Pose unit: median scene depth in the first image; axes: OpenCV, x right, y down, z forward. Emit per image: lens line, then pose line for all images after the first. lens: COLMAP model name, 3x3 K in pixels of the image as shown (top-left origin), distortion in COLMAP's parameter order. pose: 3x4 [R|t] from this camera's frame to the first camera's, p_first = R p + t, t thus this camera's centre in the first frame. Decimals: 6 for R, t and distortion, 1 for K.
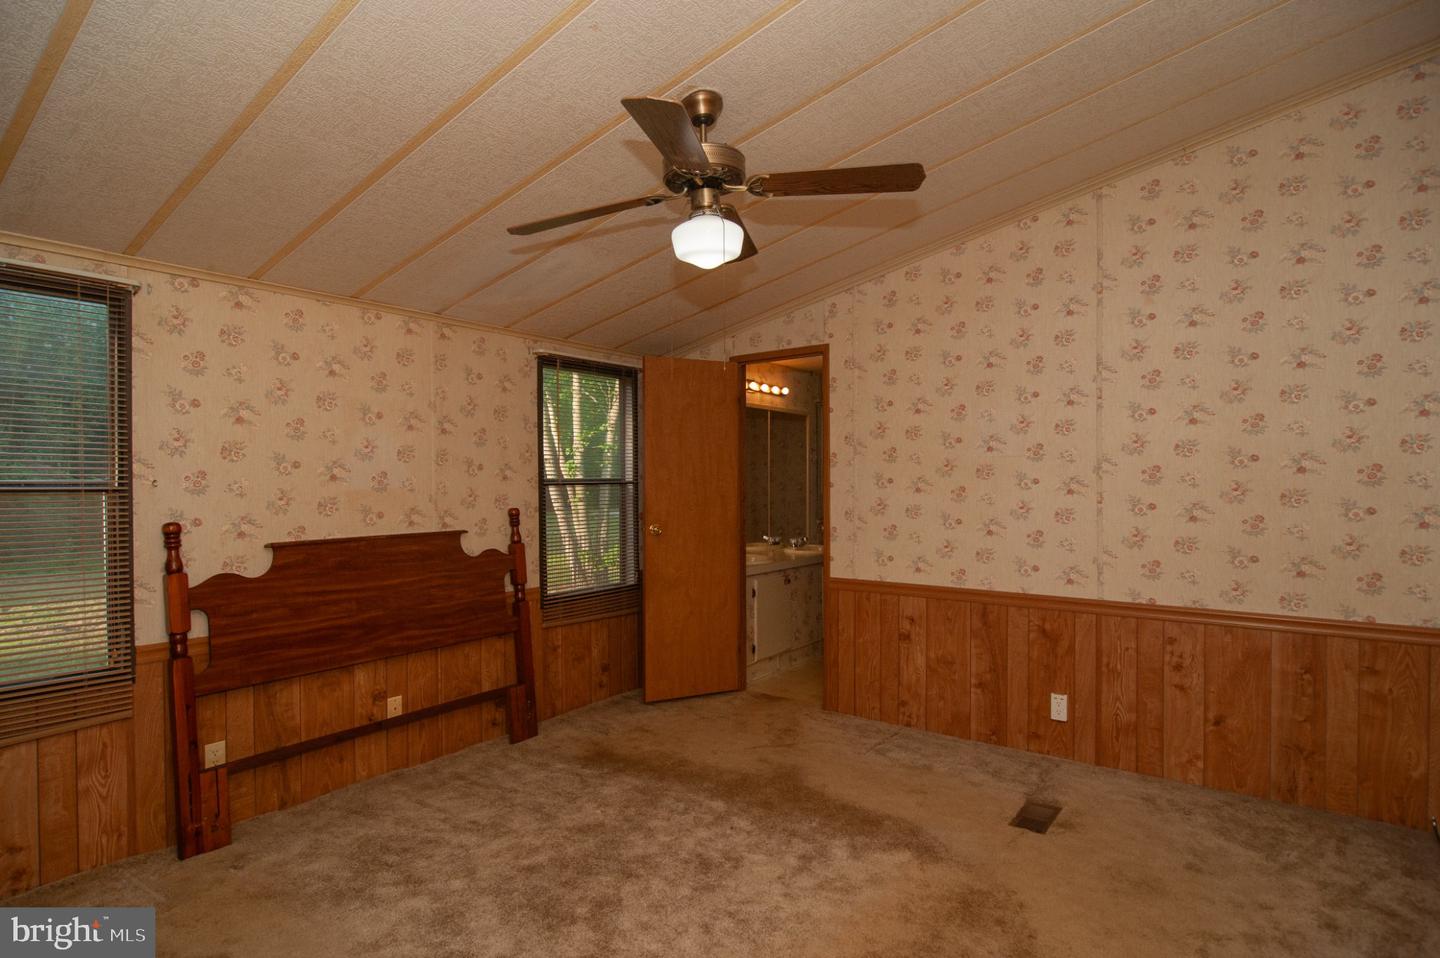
lens RADIAL K [[755.1, 0, 727.1], [0, 755.1, 479.3], [0, 0, 1]] dist [-0.012072, -0.001578]
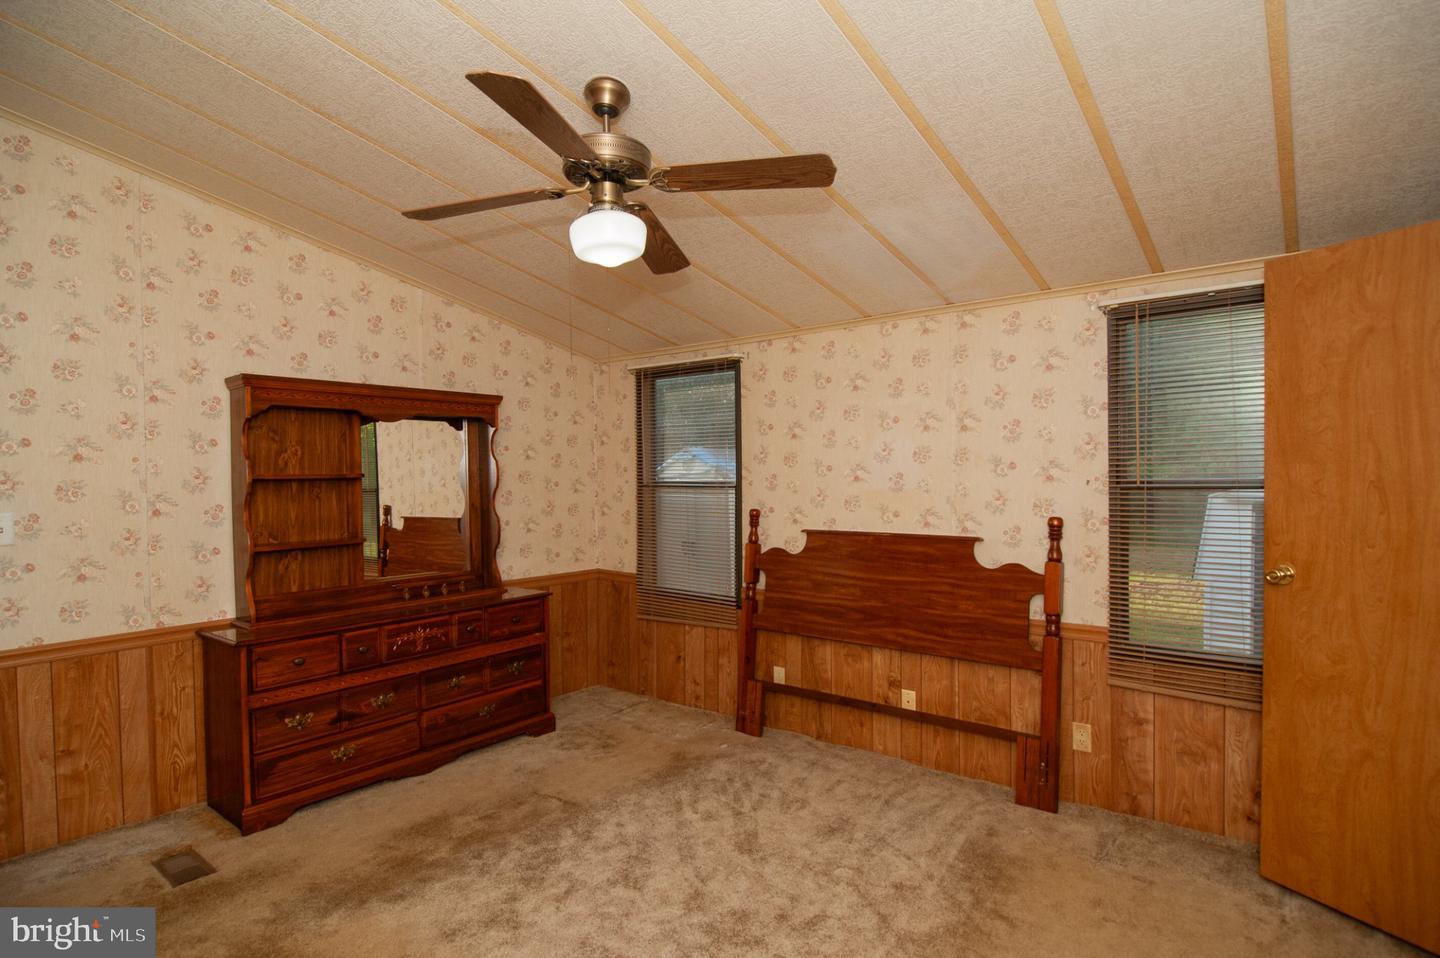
lens RADIAL K [[755.1, 0, 718.5], [0, 755.1, 476.1], [0, 0, 1]] dist [-0.012072, -0.001578]
pose [[-0.062598, 0.013908, -0.997942, 0.615795], [0.013219, 0.999827, 0.013105, -0.022795], [0.997951, -0.012372, -0.062771, 0.821980]]
